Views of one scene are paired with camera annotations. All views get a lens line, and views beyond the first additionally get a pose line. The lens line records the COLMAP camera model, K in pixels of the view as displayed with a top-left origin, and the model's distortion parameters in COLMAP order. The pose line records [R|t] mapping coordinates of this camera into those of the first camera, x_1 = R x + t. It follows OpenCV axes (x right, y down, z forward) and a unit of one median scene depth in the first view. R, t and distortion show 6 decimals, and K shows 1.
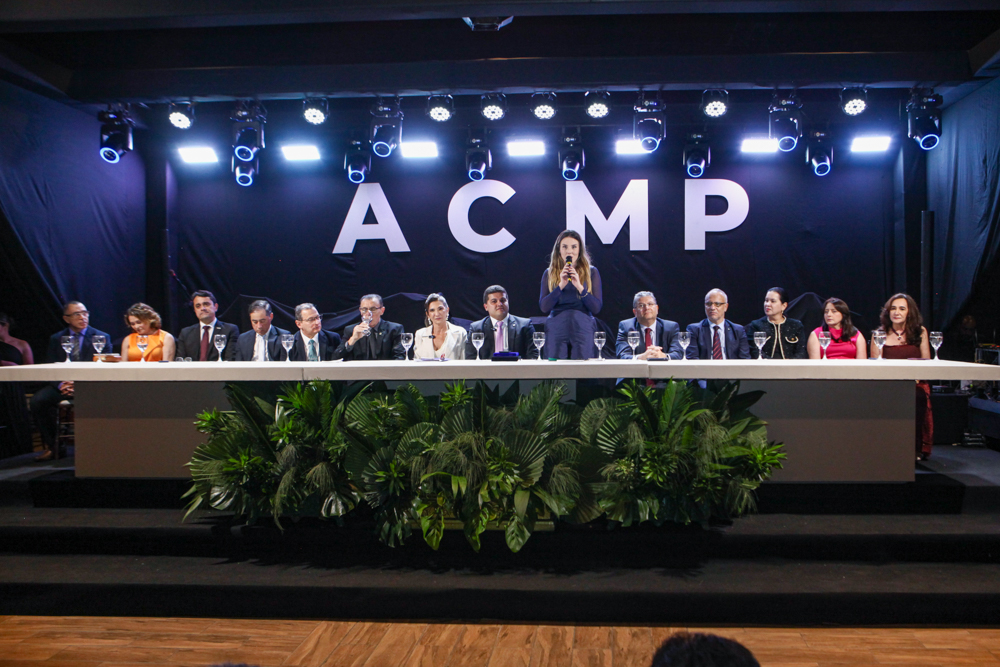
lens RADIAL K [[1025.8, 0, 500.0], [0, 1025.8, 333.5], [0, 0, 1]] dist [-0.096684, 0.022143]
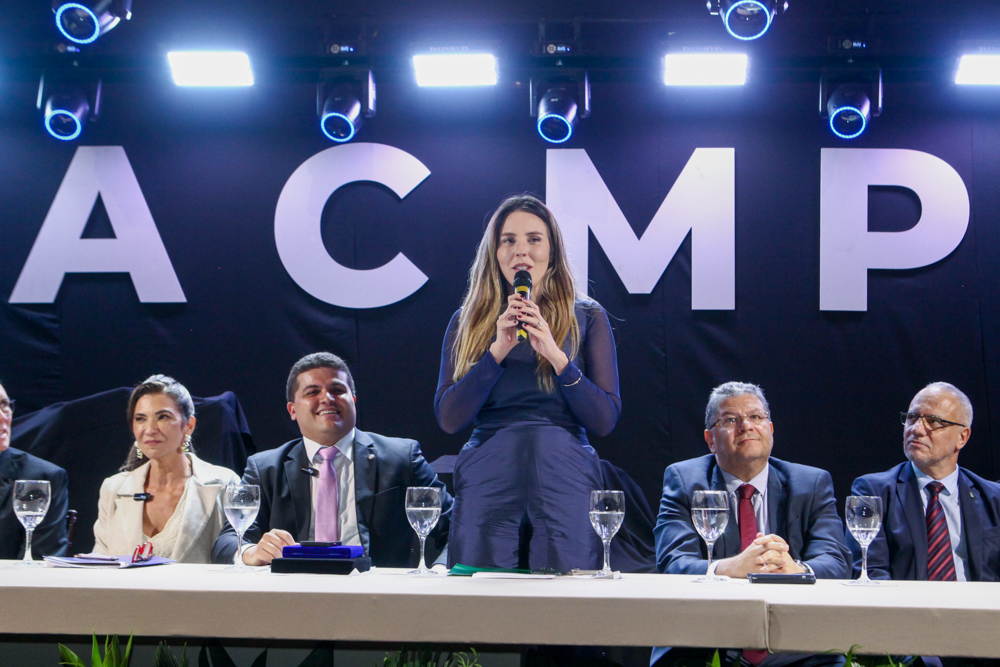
lens RADIAL K [[1465.5, 0, 499.8], [0, 1465.5, 348.8], [0, 0, 1]] dist [-0.017568, -0.047711]
pose [[0.999699, 0.024247, 0.003686, 0.054626], [-0.023701, 0.993763, -0.108961, 0.005074], [-0.006305, 0.108841, 0.994039, 0.478545]]
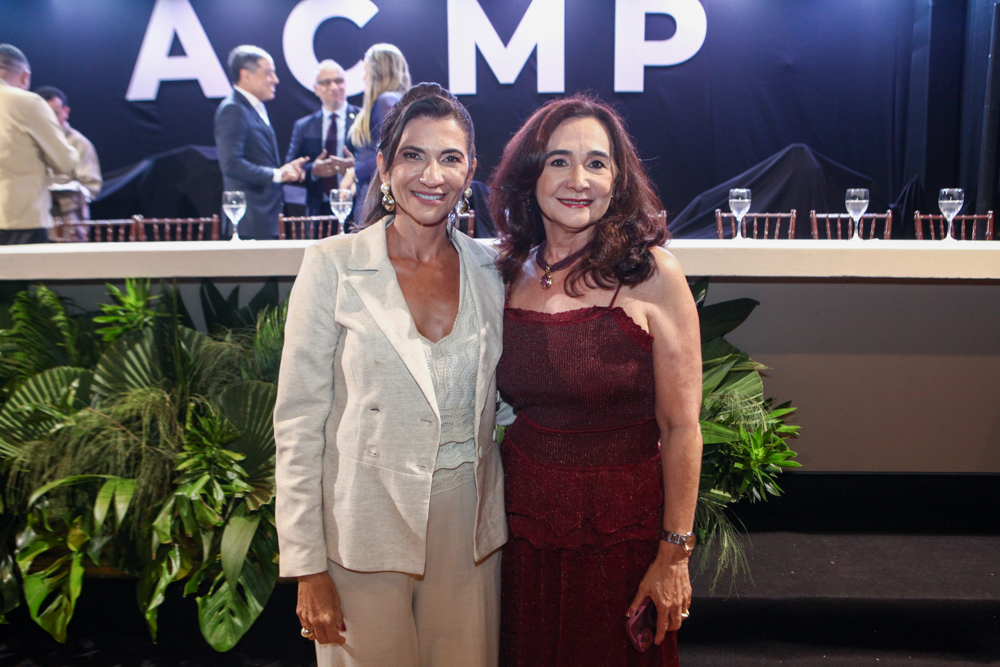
lens RADIAL K [[838.3, 0, 500.0], [0, 838.3, 333.5], [0, 0, 1]] dist [-0.032676, -0.000176]
pose [[0.999527, -0.005209, 0.030320, 0.100258], [0.001552, 0.992841, 0.119430, 0.019590], [-0.030725, -0.119327, 0.992380, 0.492037]]
